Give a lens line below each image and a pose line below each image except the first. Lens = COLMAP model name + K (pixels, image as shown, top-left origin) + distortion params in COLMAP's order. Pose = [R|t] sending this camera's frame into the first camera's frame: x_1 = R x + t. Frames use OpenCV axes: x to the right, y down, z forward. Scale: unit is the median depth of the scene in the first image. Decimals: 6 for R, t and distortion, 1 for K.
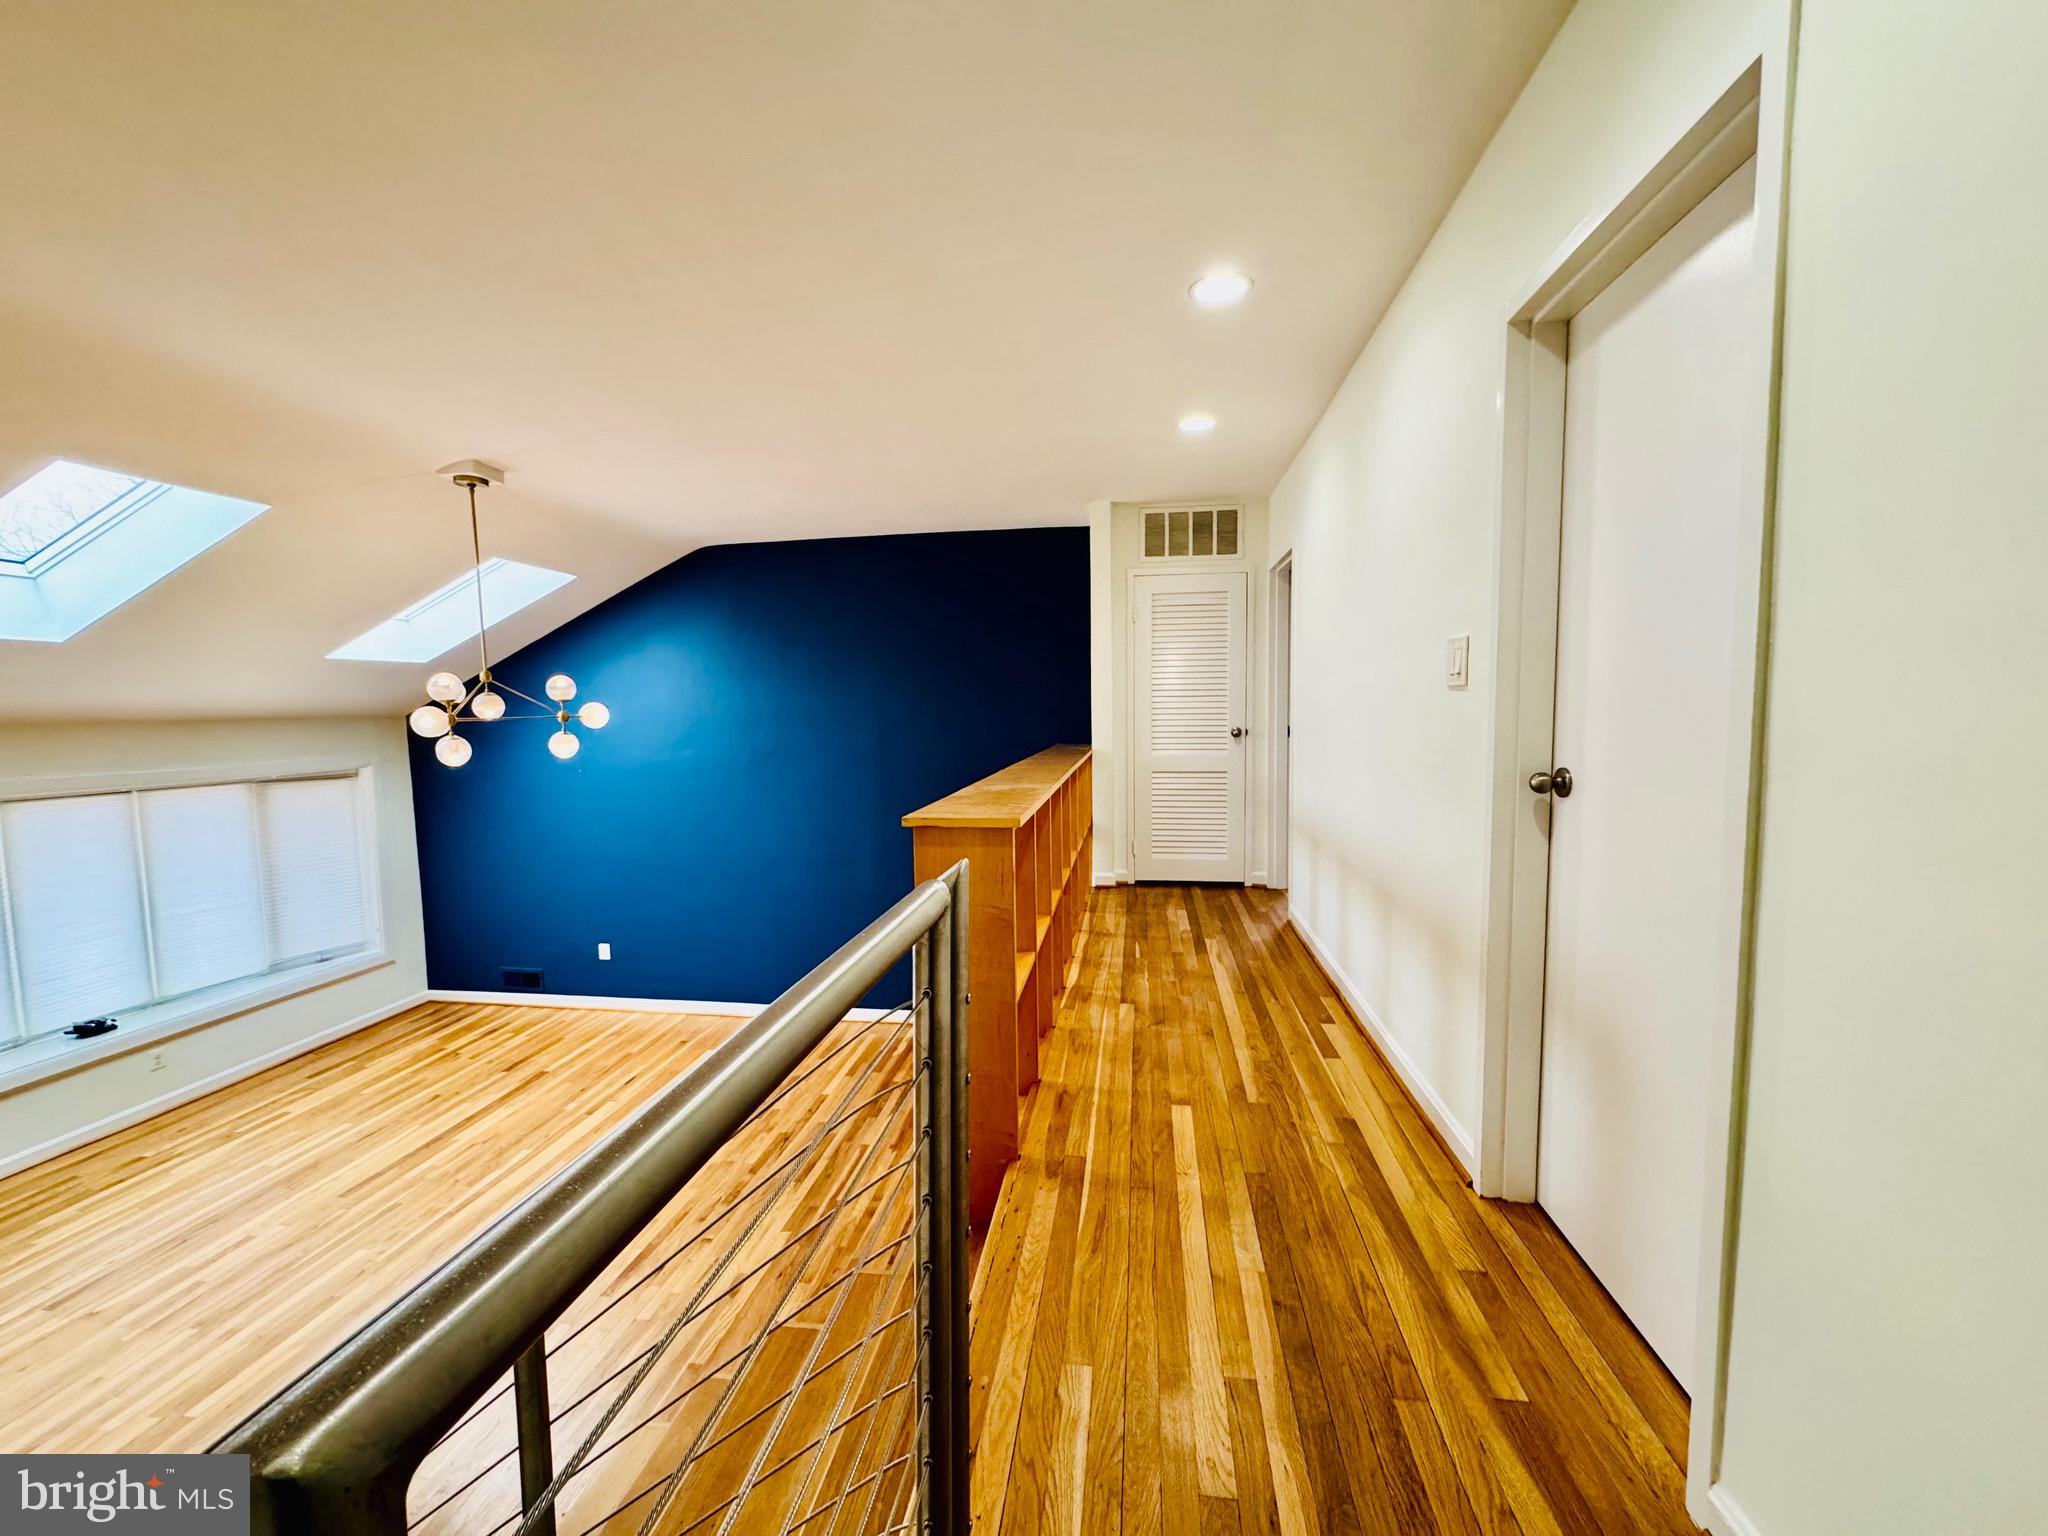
lens RADIAL K [[815.4, 0, 1020.5], [0, 815.4, 766.2], [0, 0, 1]] dist [-0.002852, 0.000216]
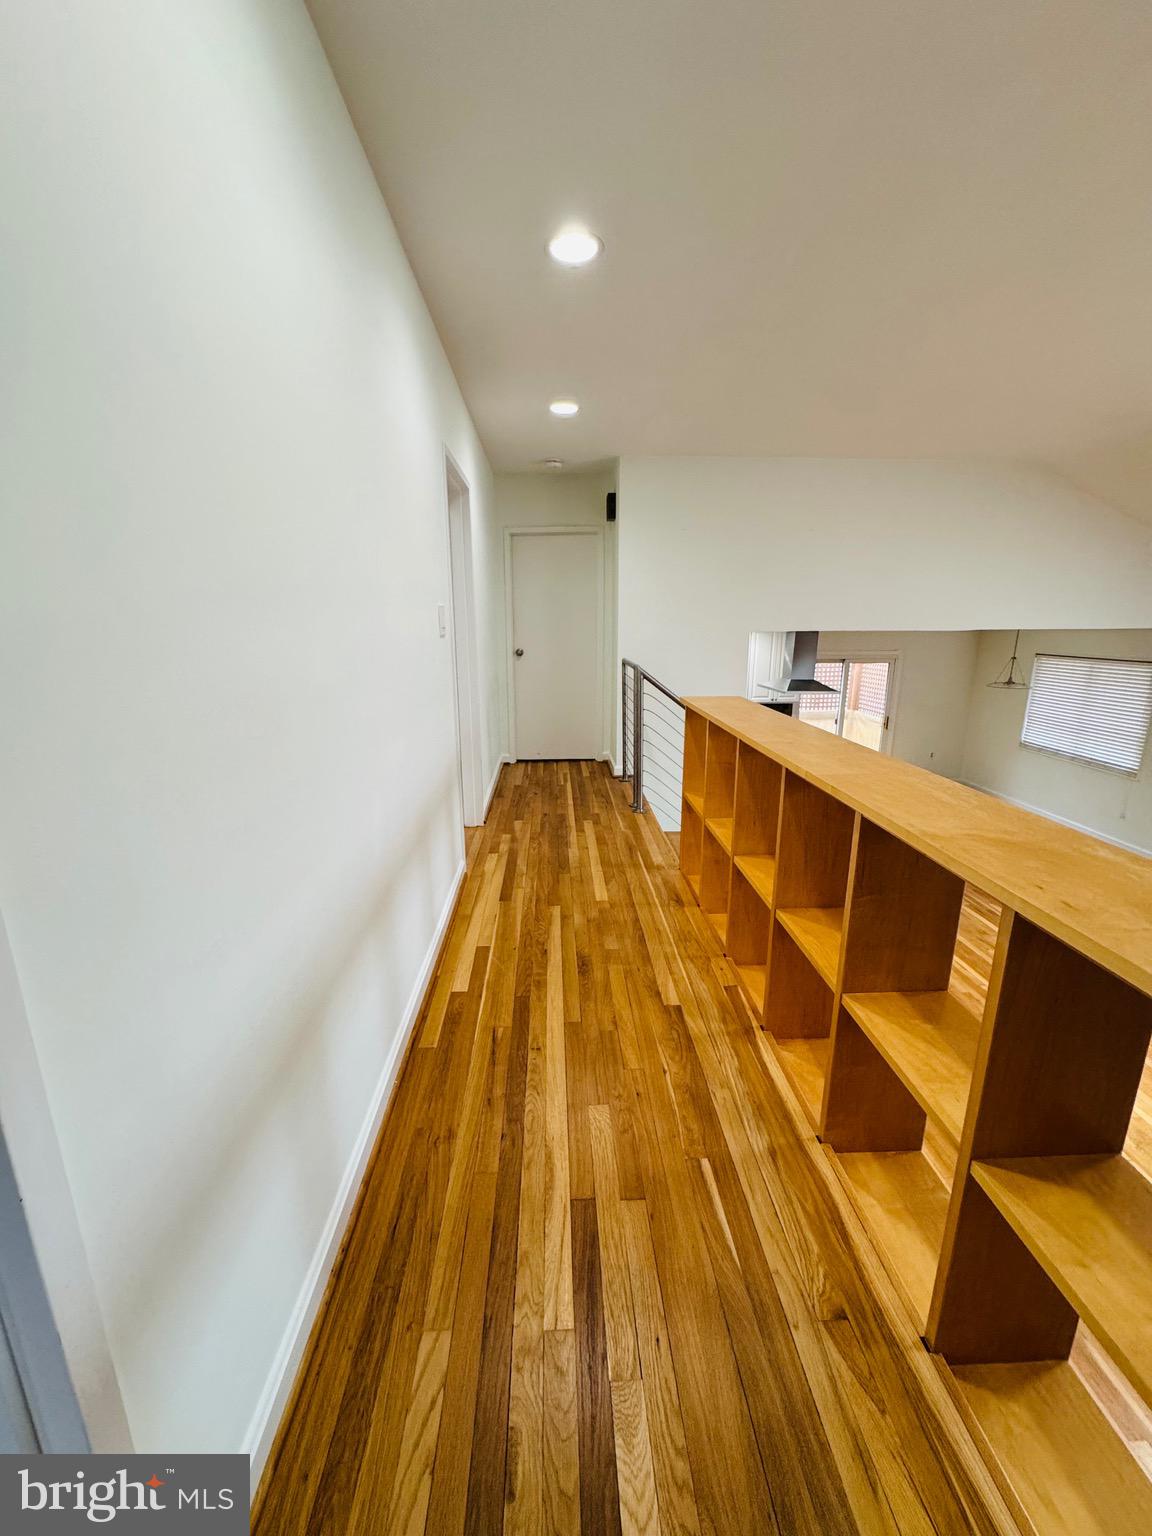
lens RADIAL K [[611.6, 0, 576.8], [0, 611.6, 771.5], [0, 0, 1]] dist [-0.002852, 0.000216]
pose [[-0.981509, 0.090990, -0.168404, 0.386574], [0.032839, 0.946794, 0.320162, -0.182420], [0.188576, 0.308711, -0.932275, 1.846972]]
